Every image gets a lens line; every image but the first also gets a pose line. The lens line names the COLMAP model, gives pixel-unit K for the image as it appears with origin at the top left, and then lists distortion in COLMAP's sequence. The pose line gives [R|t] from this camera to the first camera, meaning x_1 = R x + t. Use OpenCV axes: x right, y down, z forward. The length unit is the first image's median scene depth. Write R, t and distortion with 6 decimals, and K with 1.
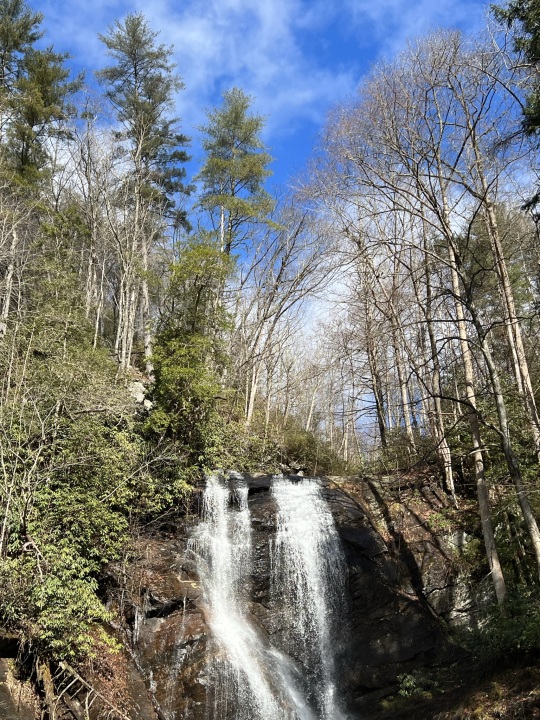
lens RADIAL K [[828.5, 0, 262.2], [0, 828.5, 359.5], [0, 0, 1]] dist [0.019020, 0.000000]
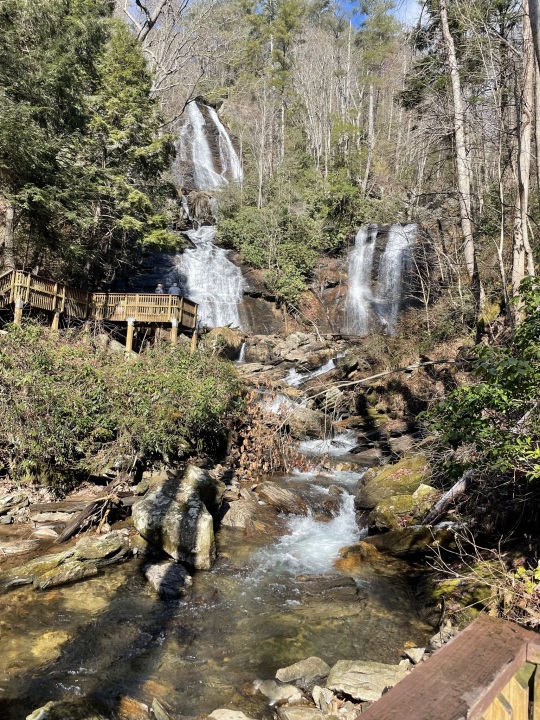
lens RADIAL K [[545.4, 0, 272.6], [0, 545.4, 358.6], [0, 0, 1]] dist [0.071694, -0.088008]
pose [[0.895407, 0.024811, -0.444557, 0.530726], [0.160892, 0.912951, 0.375013, -0.184133], [0.415164, -0.407315, 0.813470, -0.644525]]
